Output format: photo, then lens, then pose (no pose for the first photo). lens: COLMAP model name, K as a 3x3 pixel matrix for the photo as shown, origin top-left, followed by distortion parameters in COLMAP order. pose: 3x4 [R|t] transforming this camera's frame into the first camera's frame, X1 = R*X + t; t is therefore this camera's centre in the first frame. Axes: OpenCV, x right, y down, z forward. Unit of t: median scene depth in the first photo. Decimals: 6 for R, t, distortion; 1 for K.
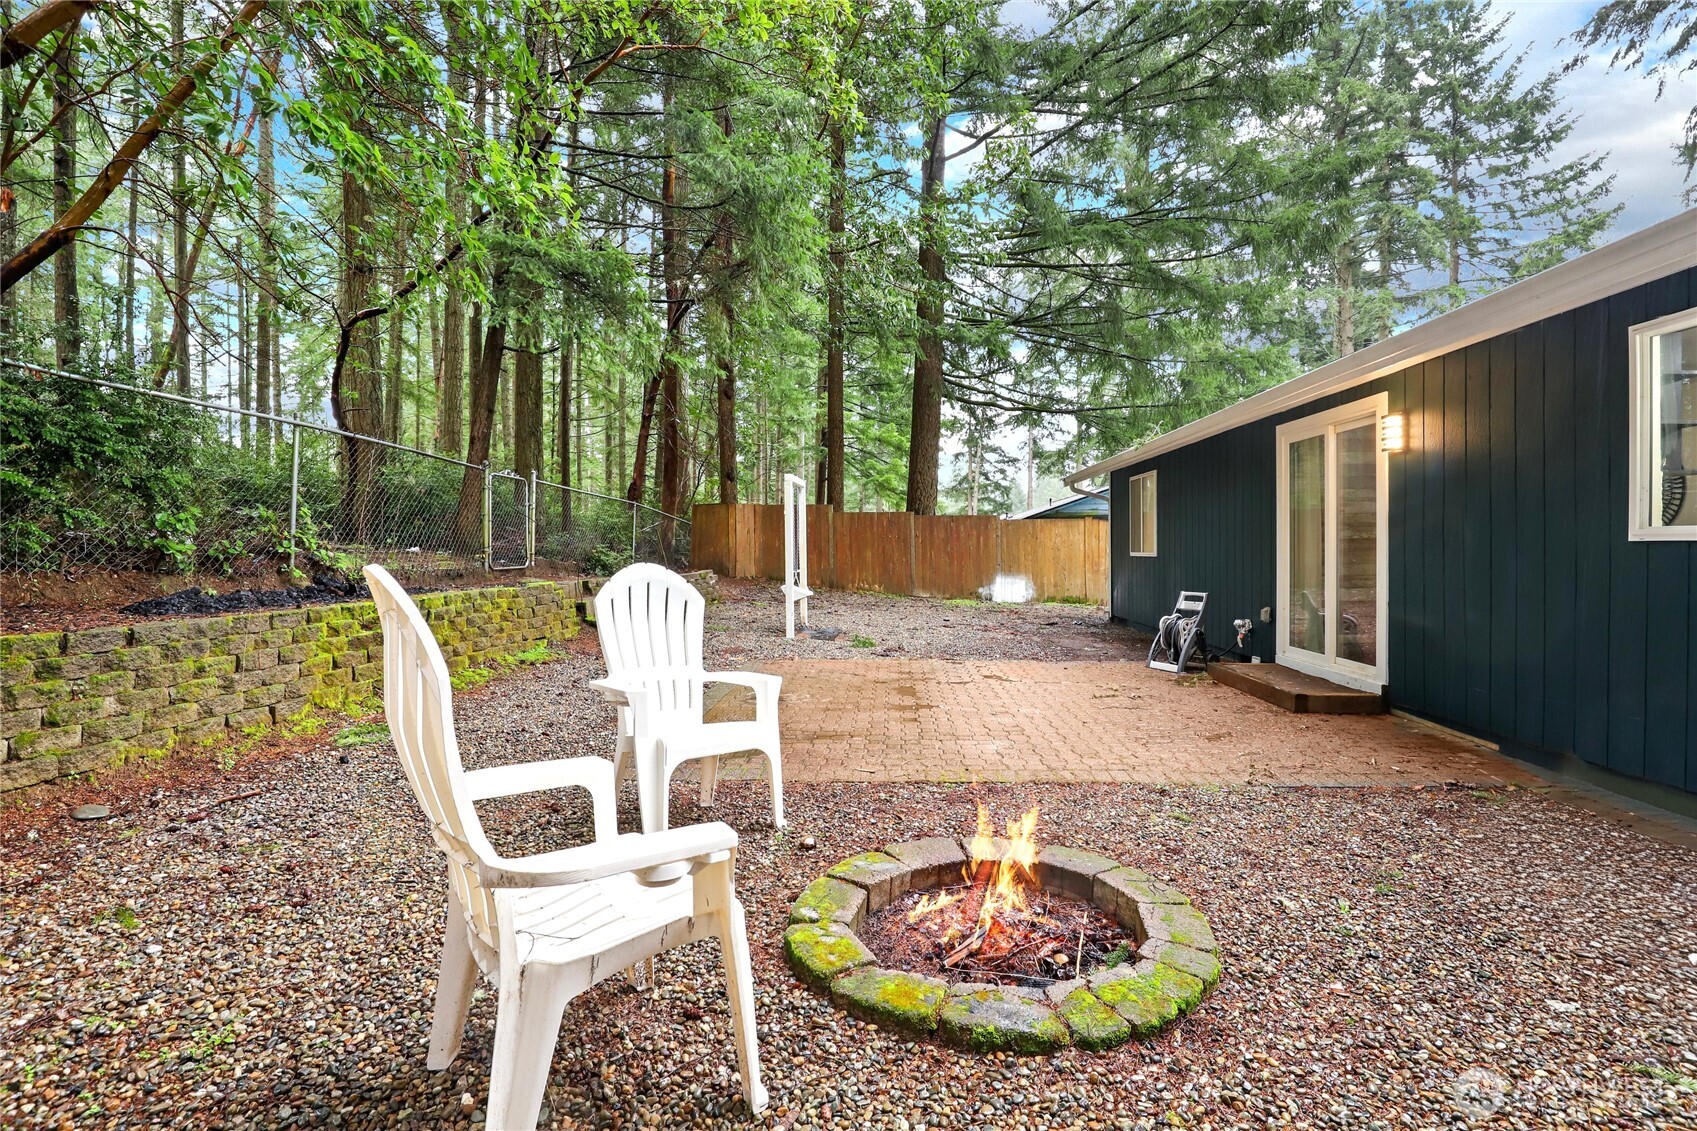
lens RADIAL K [[789.2, 0, 849.7], [0, 789.2, 562.4], [0, 0, 1]] dist [-0.028777, 0.003707]
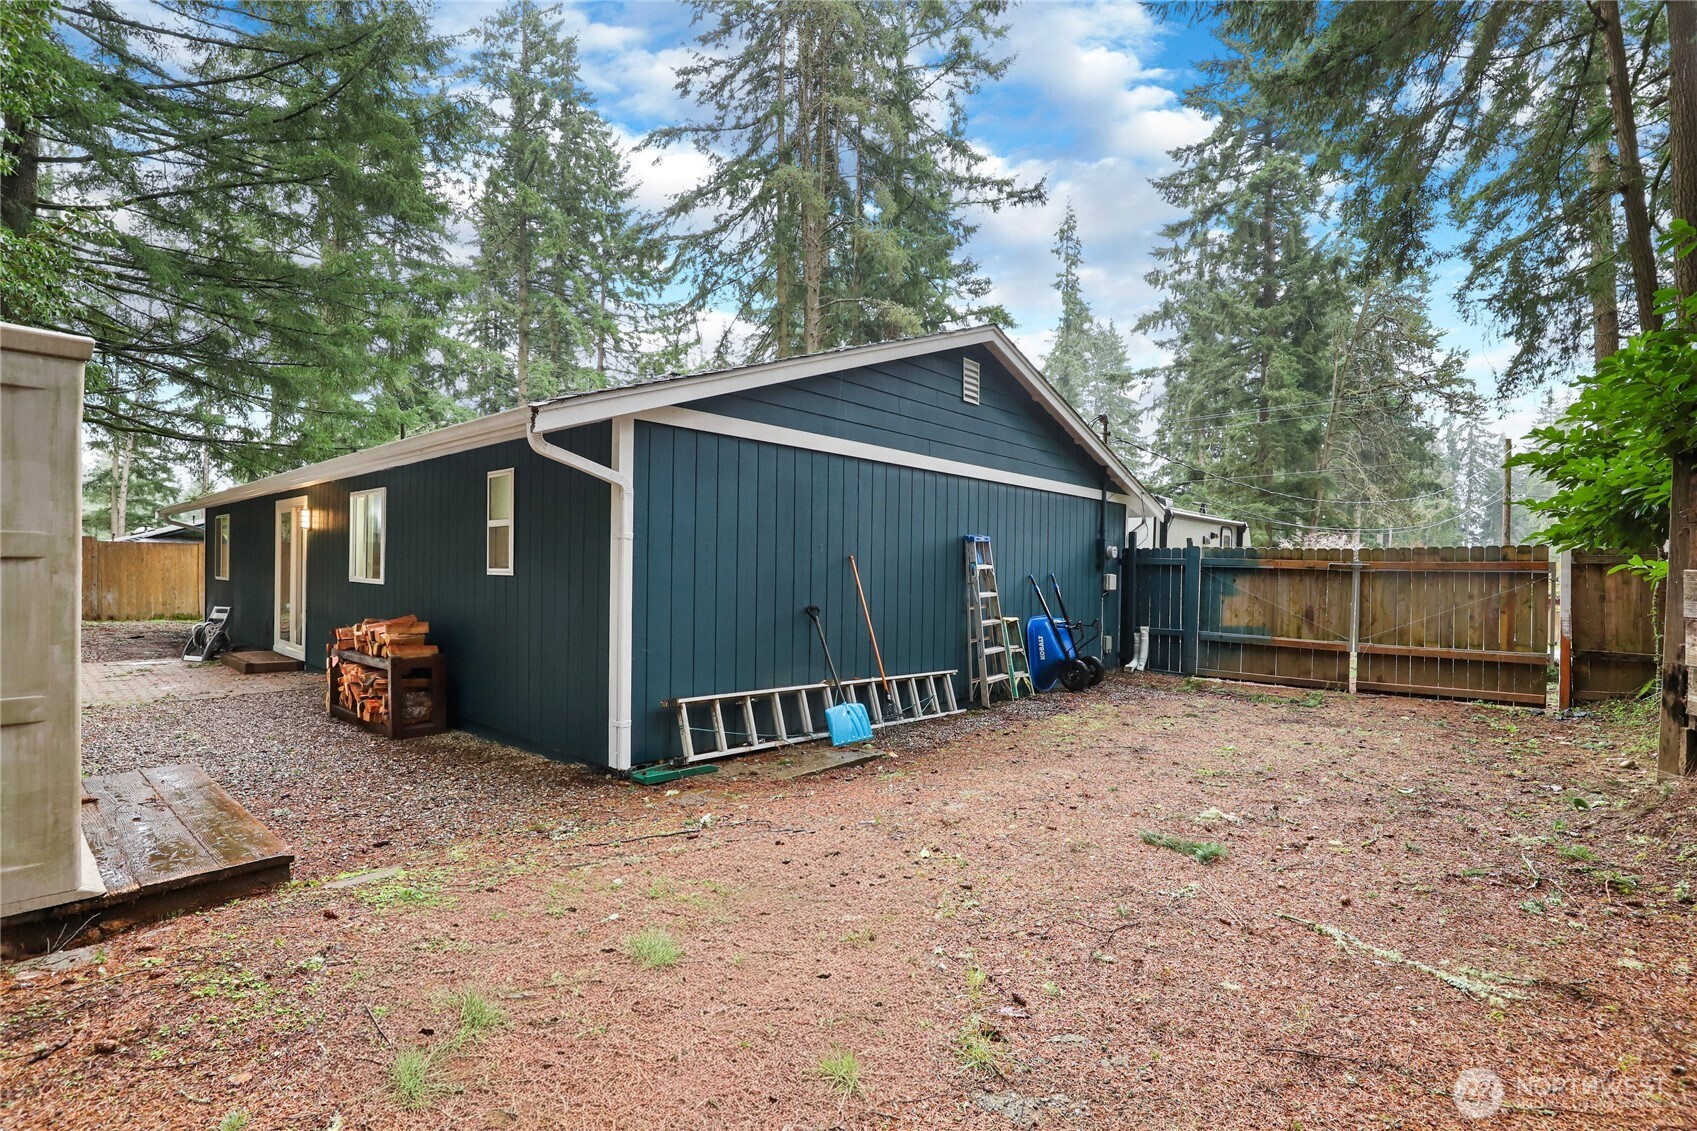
lens RADIAL K [[789.2, 0, 845.7], [0, 789.2, 579.2], [0, 0, 1]] dist [-0.028777, 0.003707]
pose [[0.624054, 0.008949, 0.781330, 0.009519], [-0.008633, 0.999952, -0.004558, -0.004901], [-0.781334, -0.003900, 0.624101, -0.235087]]
